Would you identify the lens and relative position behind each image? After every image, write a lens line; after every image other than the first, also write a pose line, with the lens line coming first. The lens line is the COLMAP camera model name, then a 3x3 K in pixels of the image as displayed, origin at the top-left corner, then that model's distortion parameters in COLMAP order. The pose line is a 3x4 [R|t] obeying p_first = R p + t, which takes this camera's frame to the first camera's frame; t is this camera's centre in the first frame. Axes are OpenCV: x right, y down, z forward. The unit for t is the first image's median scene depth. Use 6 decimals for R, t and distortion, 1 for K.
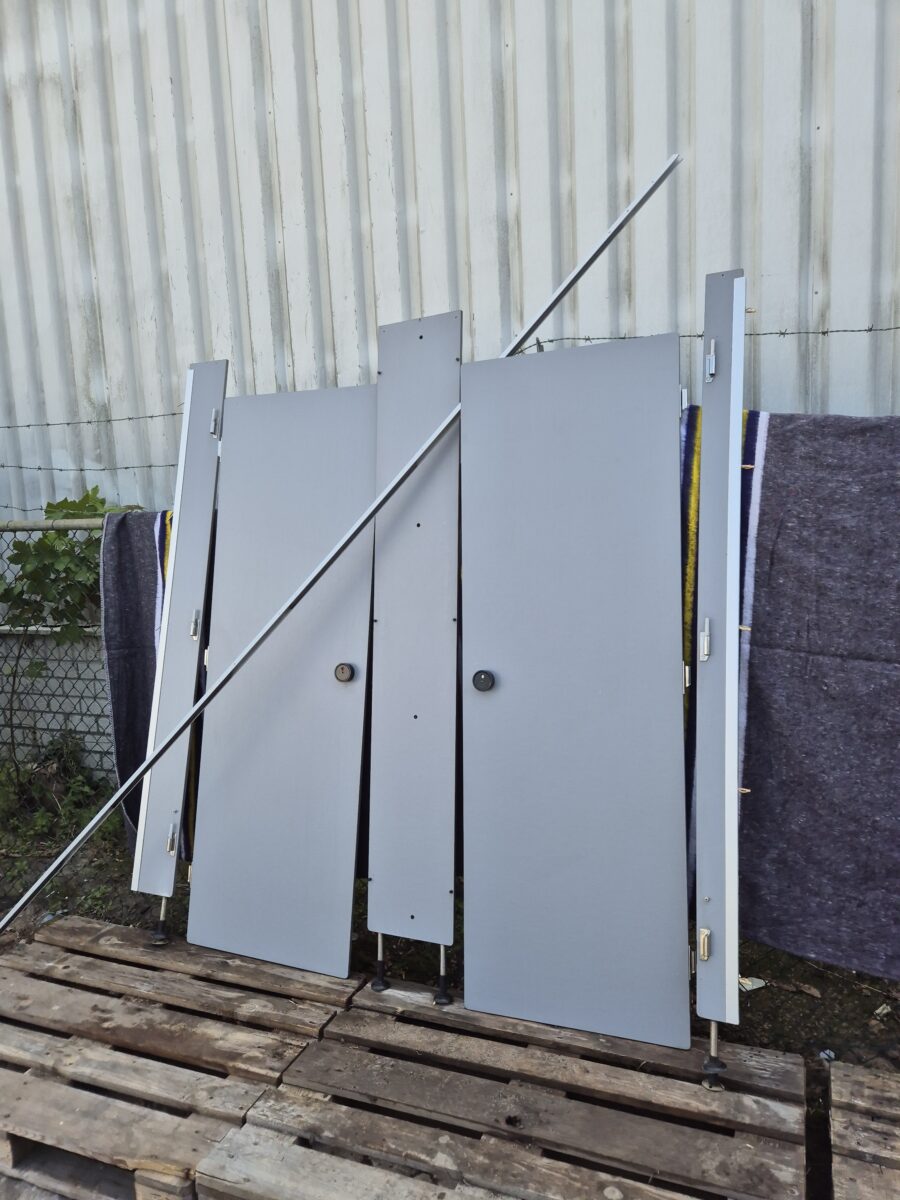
lens RADIAL K [[729.8, 0, 453.5], [0, 729.8, 618.1], [0, 0, 1]] dist [0.029357, -0.001069]
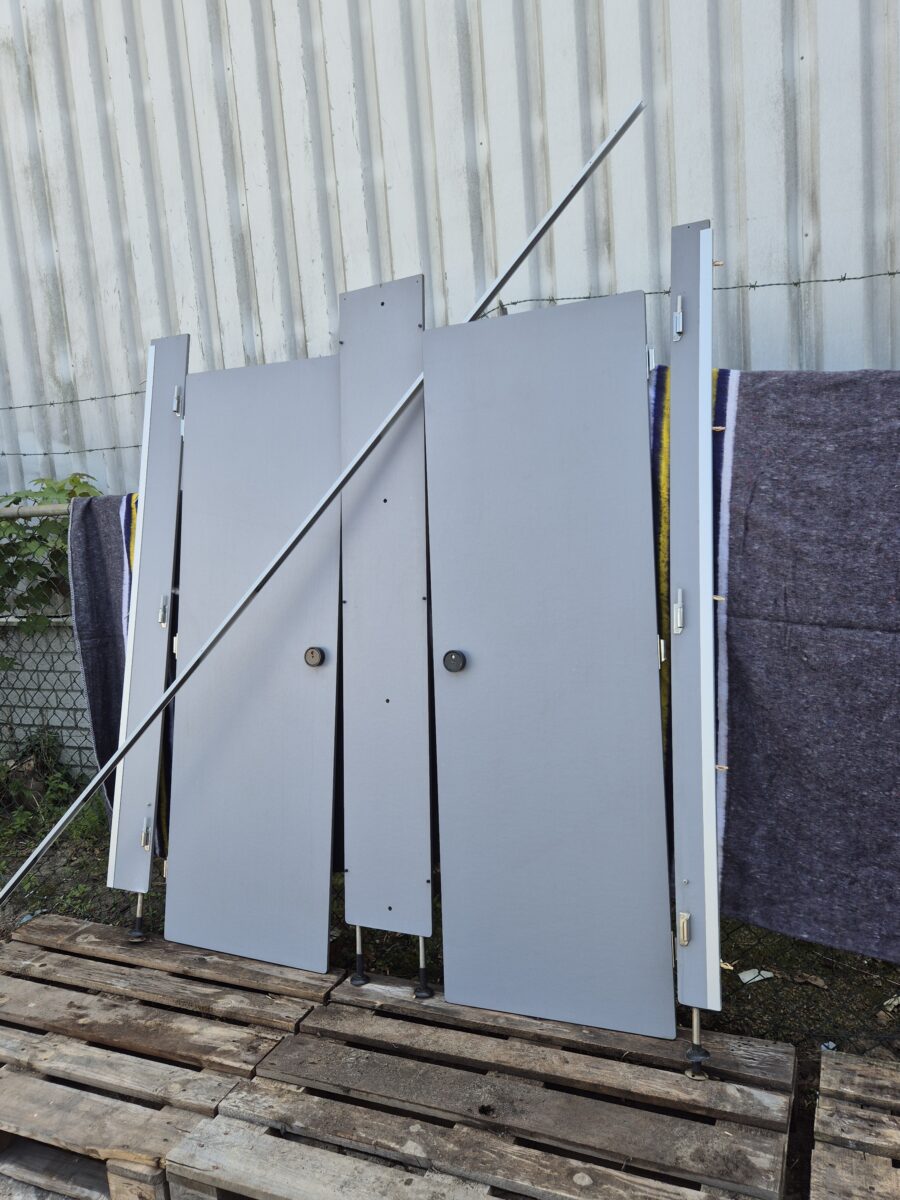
lens RADIAL K [[826.3, 0, 450.0], [0, 826.3, 600.0], [0, 0, 1]] dist [0.027543, 0.007997]
pose [[0.998412, -0.030287, -0.047497, 0.088811], [0.030536, 0.999523, 0.004535, 0.000676], [0.047337, -0.005978, 0.998861, -0.083628]]
